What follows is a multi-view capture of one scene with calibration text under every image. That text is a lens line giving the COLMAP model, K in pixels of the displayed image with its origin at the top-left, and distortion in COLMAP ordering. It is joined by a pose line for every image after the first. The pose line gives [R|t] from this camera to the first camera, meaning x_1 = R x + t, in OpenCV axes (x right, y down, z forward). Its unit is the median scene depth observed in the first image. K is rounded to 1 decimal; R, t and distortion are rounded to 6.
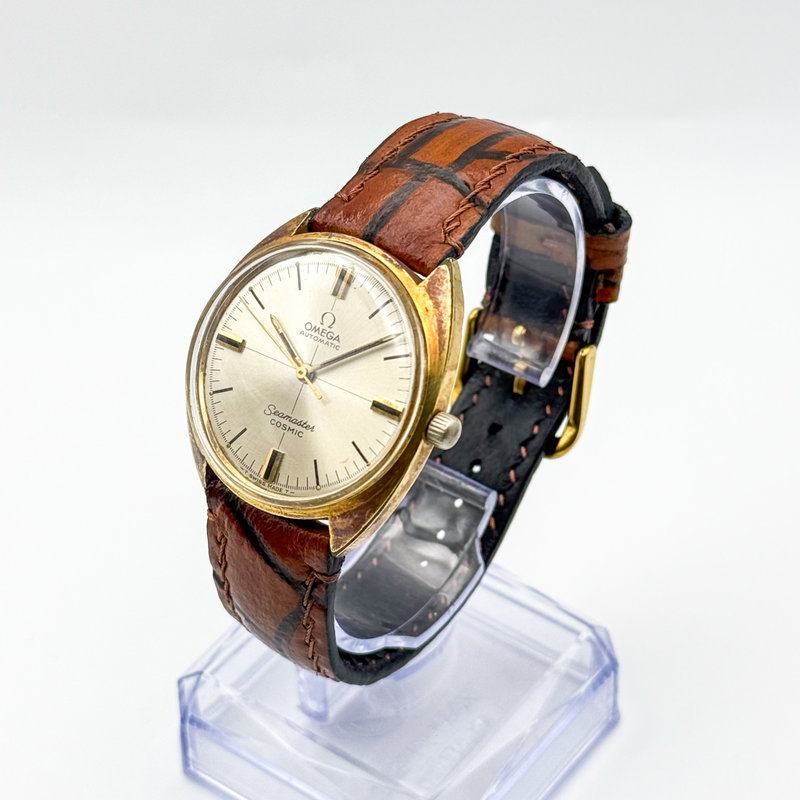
lens RADIAL K [[2103.1, 0, 402.9], [0, 2103.1, 401.0], [0, 0, 1]] dist [-0.059865, 0.000000]
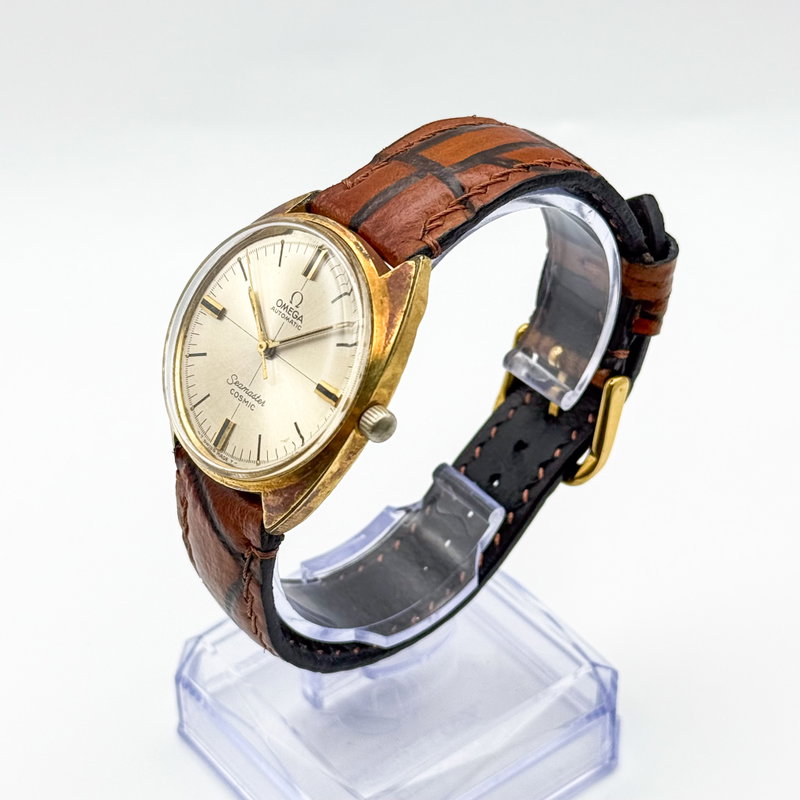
lens RADIAL K [[2103.1, 0, 396.6], [0, 2103.1, 396.8], [0, 0, 1]] dist [-0.059865, 0.000000]
pose [[0.963374, 0.154353, -0.219284, 0.230546], [-0.158696, 0.987325, -0.002221, 0.002111], [0.216162, 0.036939, 0.975658, 0.029055]]
